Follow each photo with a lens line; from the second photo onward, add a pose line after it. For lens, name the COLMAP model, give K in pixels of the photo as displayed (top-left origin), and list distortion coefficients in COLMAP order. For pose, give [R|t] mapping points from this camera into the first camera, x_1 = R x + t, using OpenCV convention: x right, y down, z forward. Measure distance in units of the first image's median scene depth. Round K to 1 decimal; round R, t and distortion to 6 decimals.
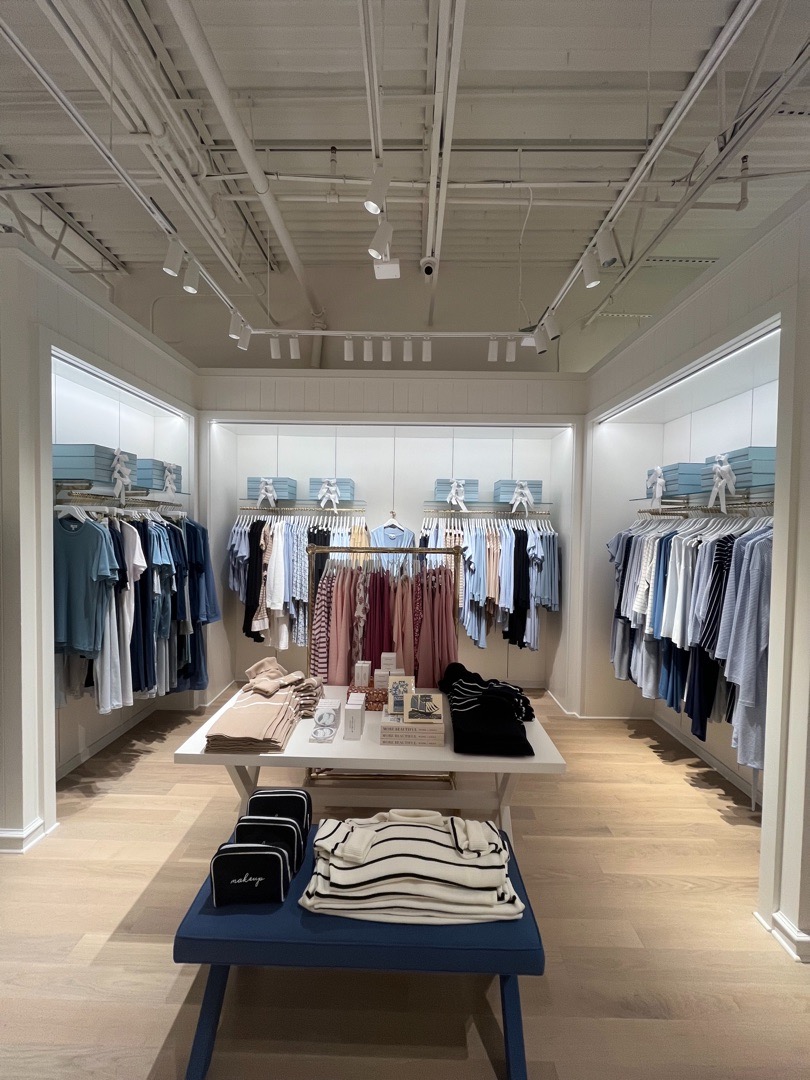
lens RADIAL K [[441.7, 0, 405.0], [0, 441.7, 540.0], [0, 0, 1]] dist [-0.000078, -0.000044]
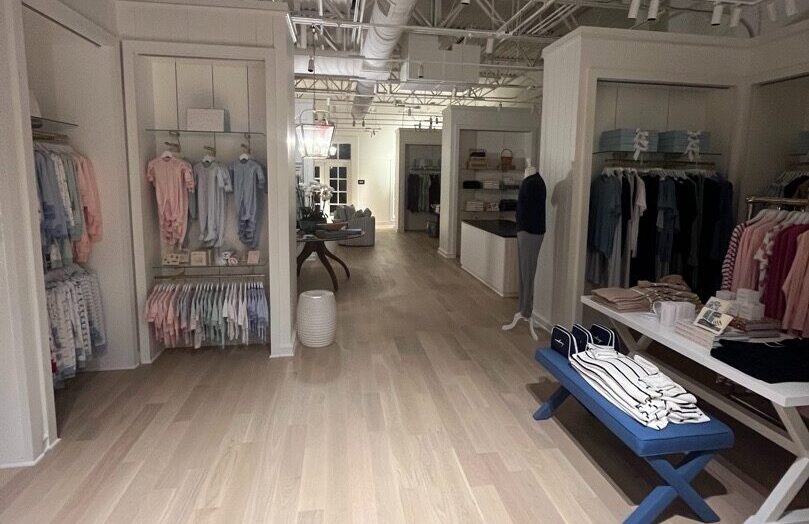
lens RADIAL K [[440.7, 0, 406.1], [0, 440.7, 230.1], [0, 0, 1]] dist [-0.001249, 0.001174]
pose [[0.175689, 0.104755, -0.978856, 0.800755], [-0.041277, 0.994232, 0.098992, 0.025971], [0.983580, 0.023012, 0.178999, -0.064398]]
